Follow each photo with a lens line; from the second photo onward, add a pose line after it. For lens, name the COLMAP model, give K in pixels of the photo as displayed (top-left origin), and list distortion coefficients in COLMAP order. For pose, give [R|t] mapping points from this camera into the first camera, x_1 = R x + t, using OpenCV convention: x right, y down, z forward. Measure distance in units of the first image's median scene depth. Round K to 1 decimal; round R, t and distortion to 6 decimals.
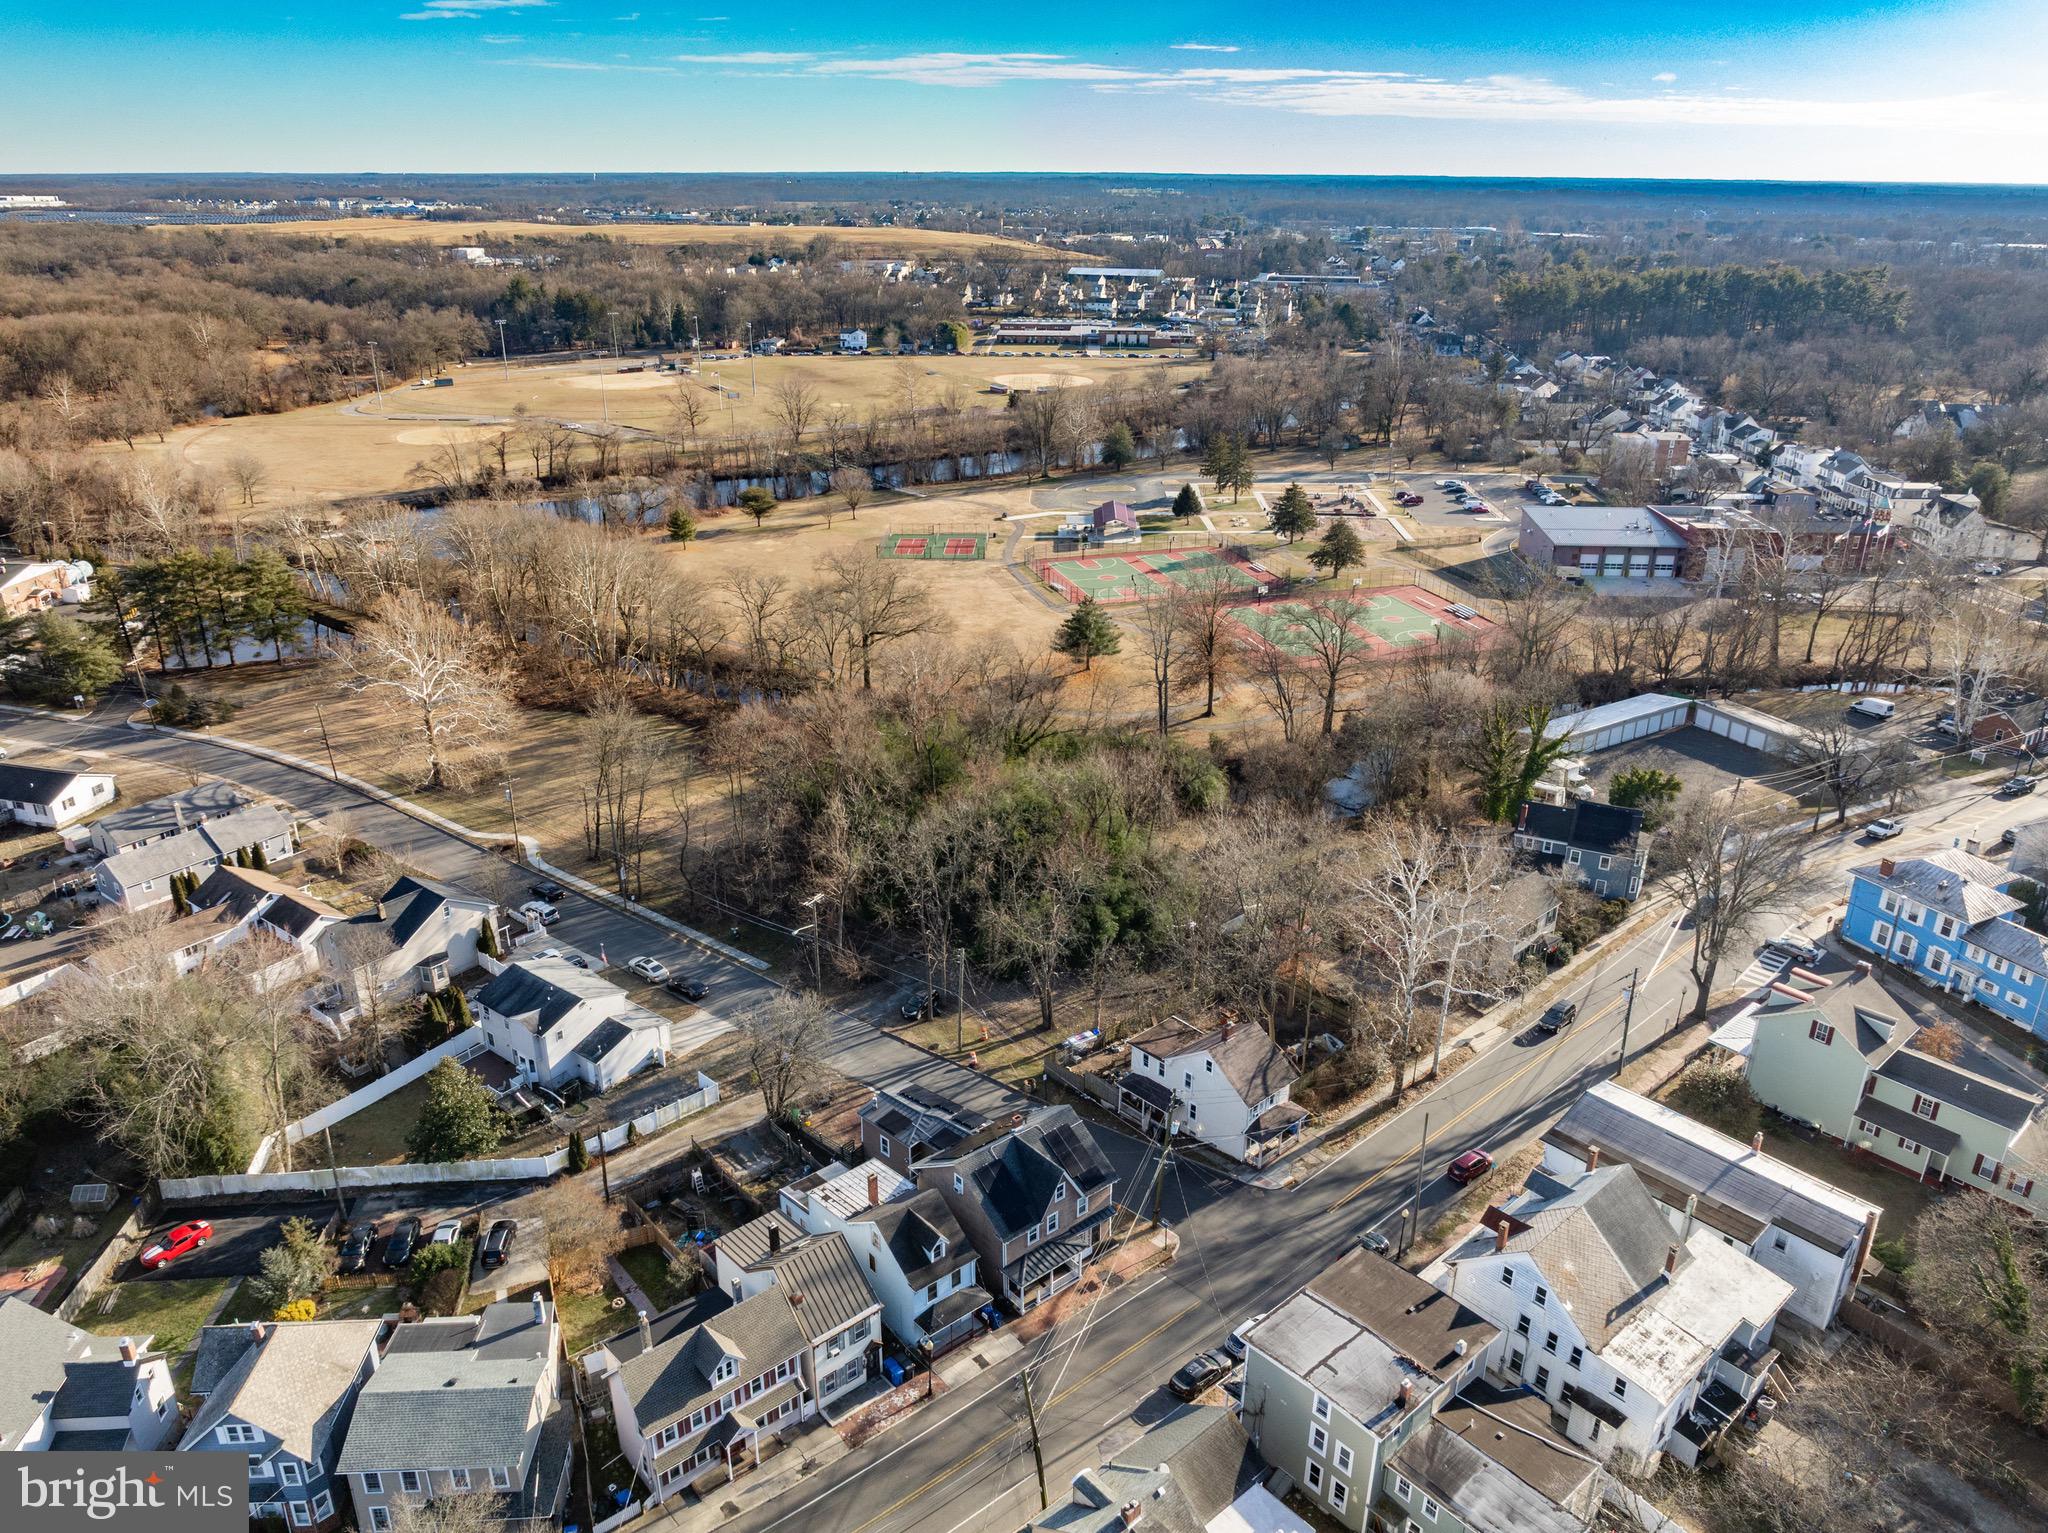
lens RADIAL K [[1438.7, 0, 1020.0], [0, 1438.7, 779.7], [0, 0, 1]] dist [-0.032160, 0.013563]
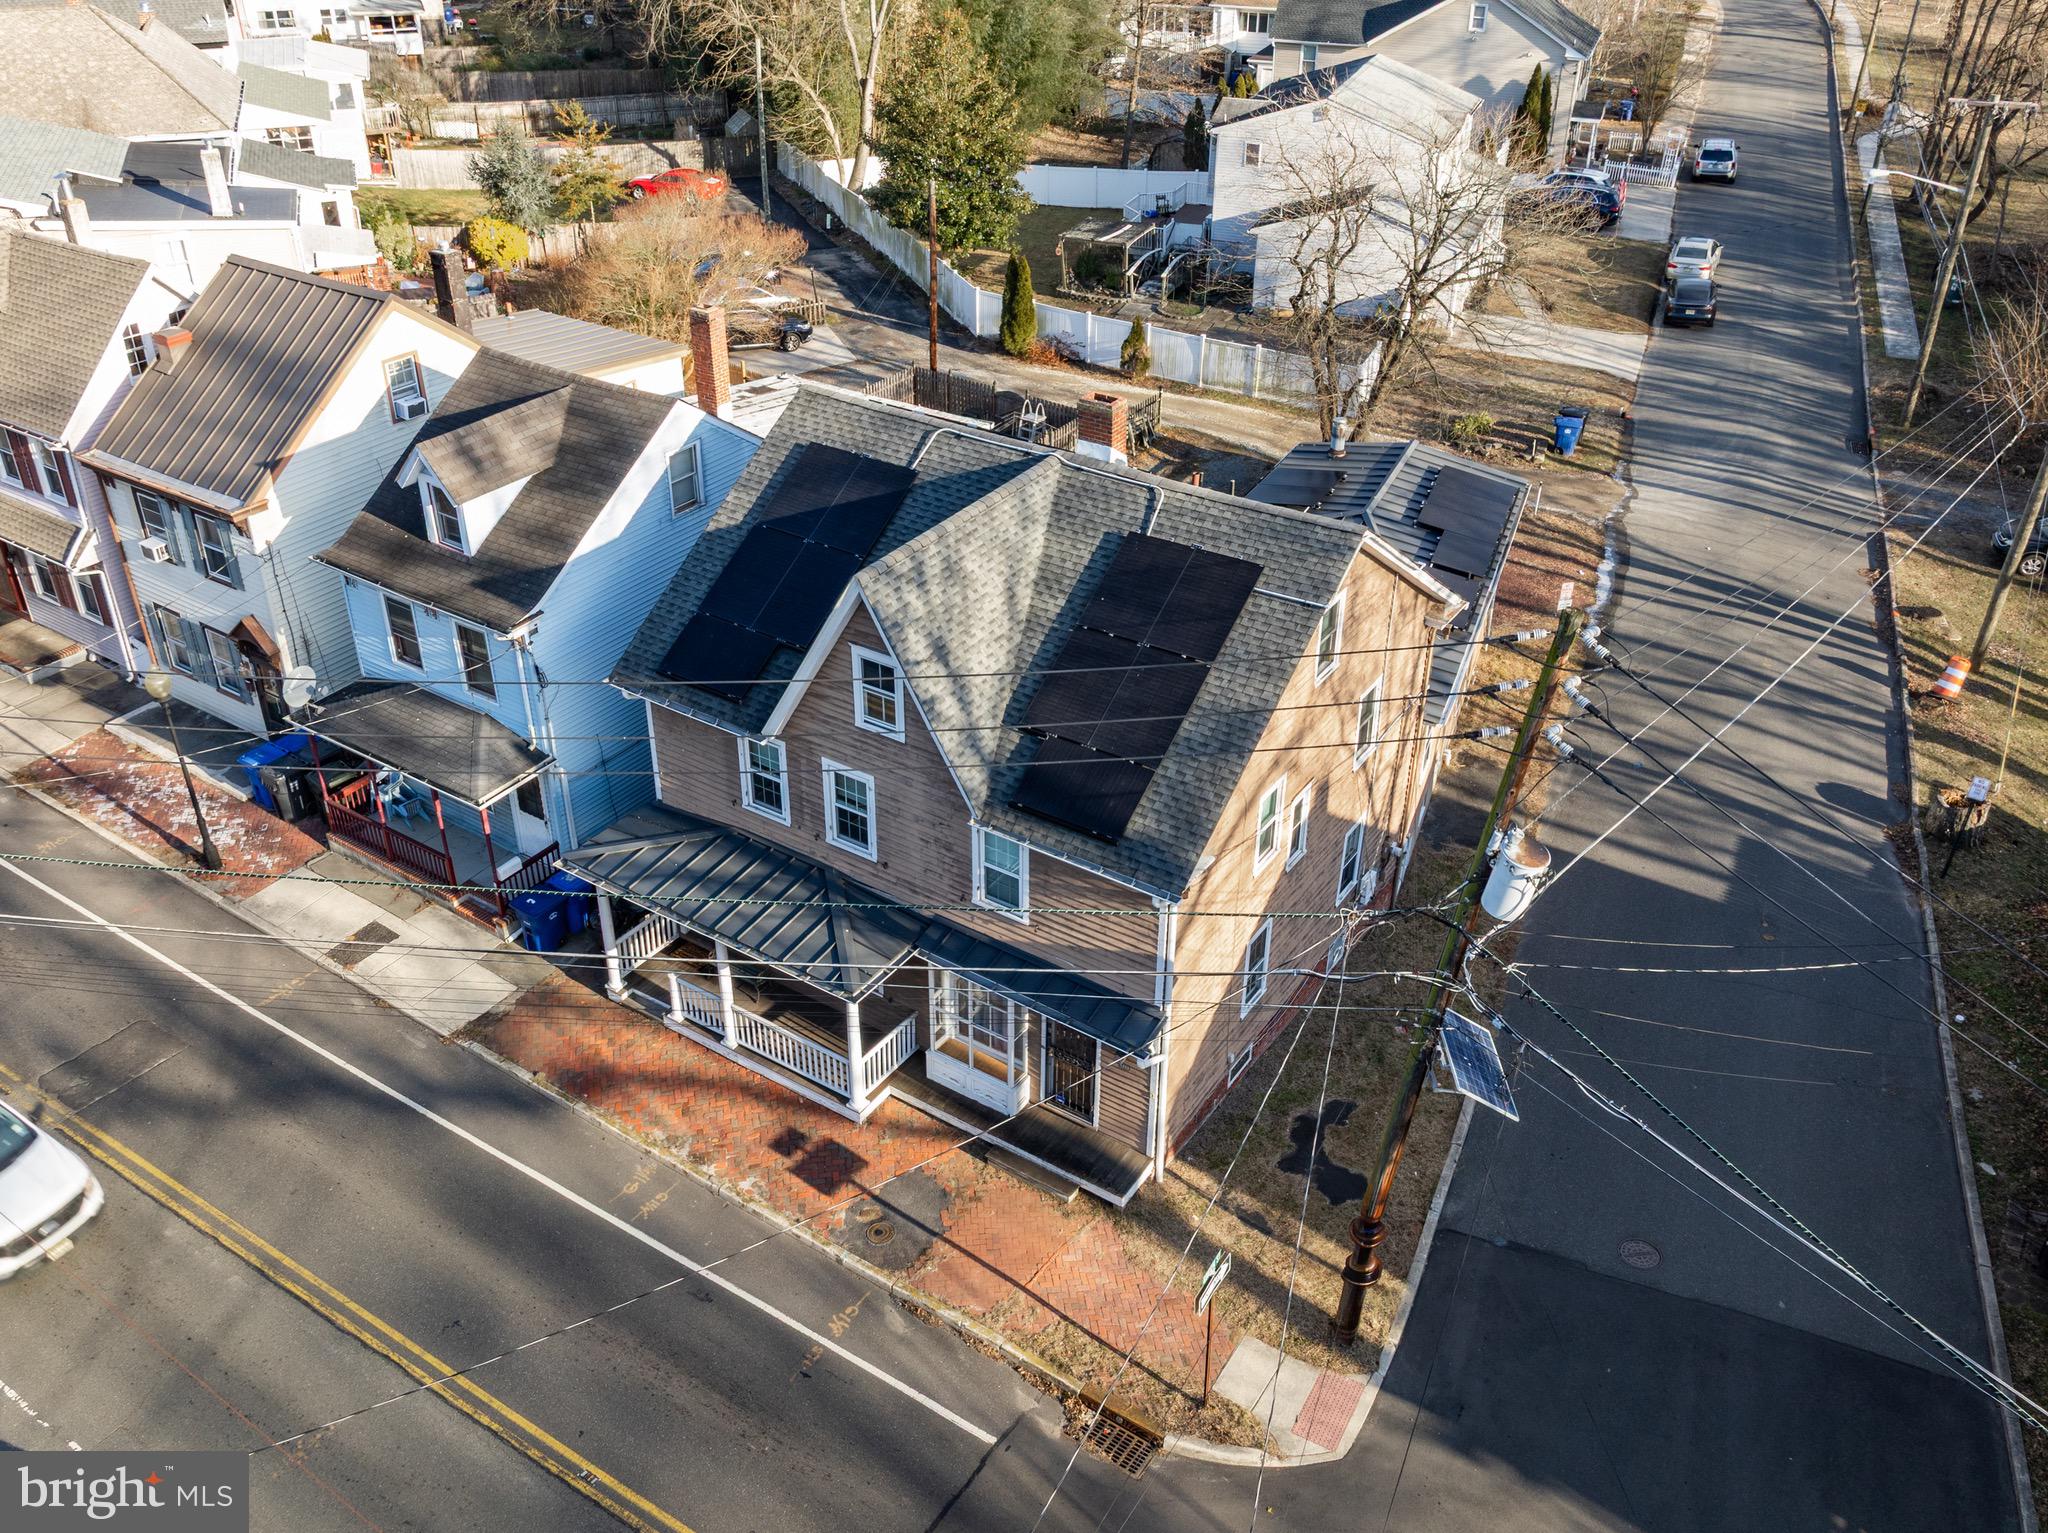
lens RADIAL K [[1731.7, 0, 1011.7], [0, 1731.7, 761.7], [0, 0, 1]] dist [-0.025163, -0.001843]
pose [[0.278853, 0.512148, -0.812370, 0.206859], [-0.378585, 0.836043, 0.397120, 0.156778], [0.882561, 0.196813, 0.427025, 0.764129]]
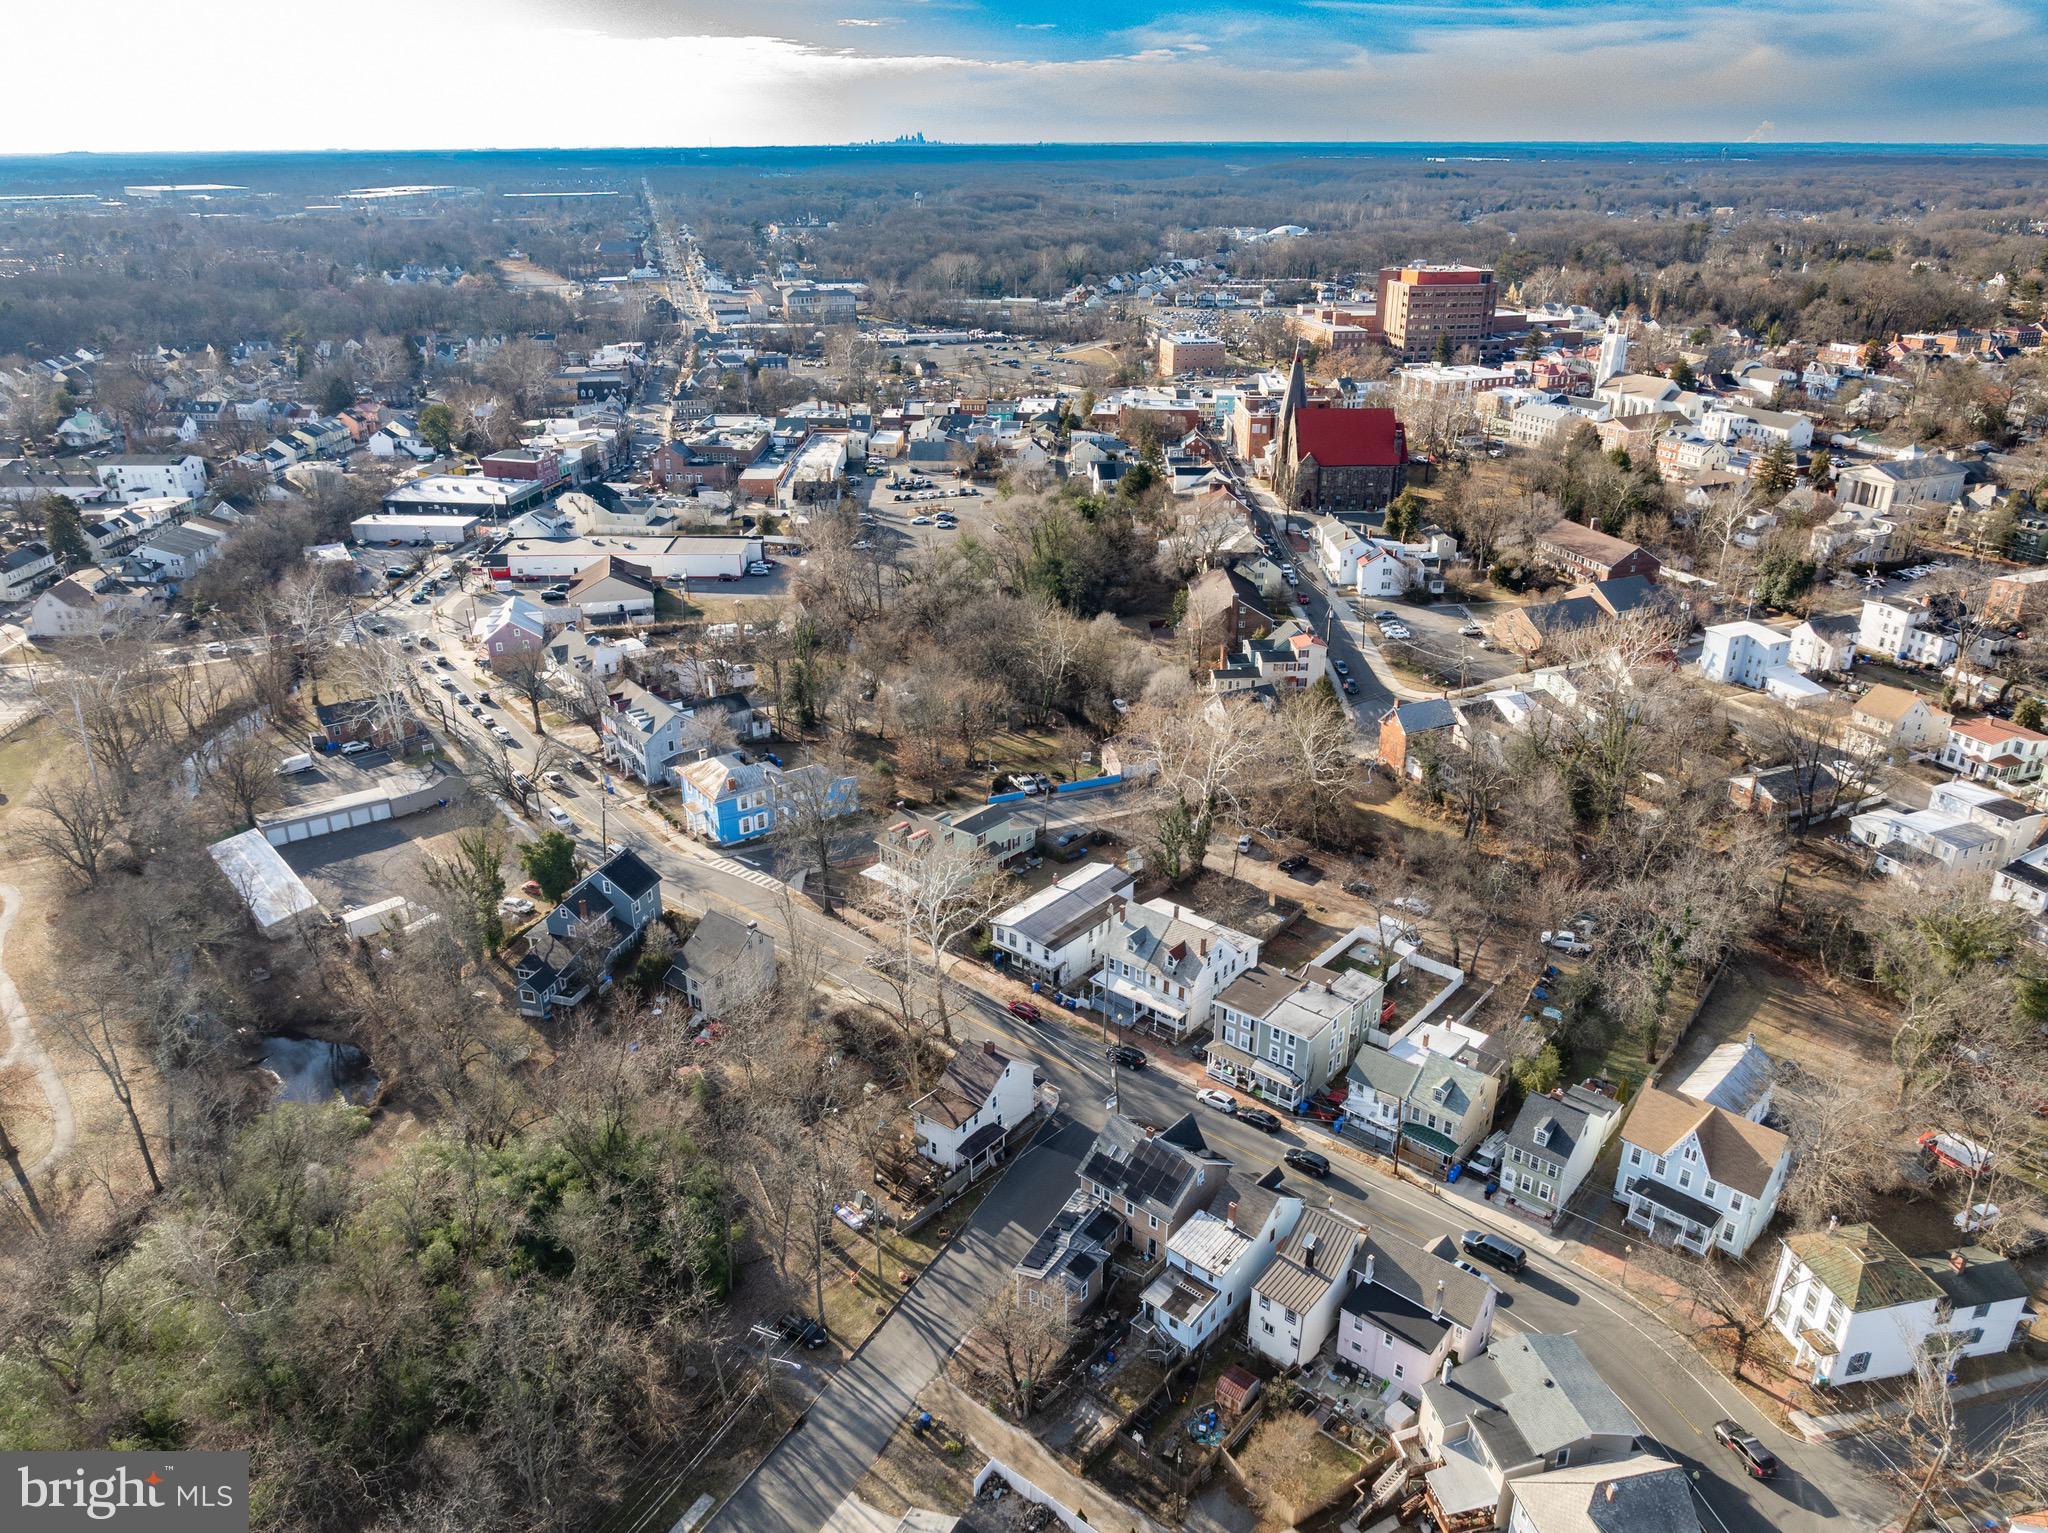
lens RADIAL K [[1438.7, 0, 1020.0], [0, 1438.7, 779.7], [0, 0, 1]] dist [-0.032160, 0.013563]
pose [[-0.143175, -0.394125, 0.907836, -0.894049], [0.389993, 0.820600, 0.417758, -0.526066], [-0.909619, 0.413862, 0.036217, 0.803567]]
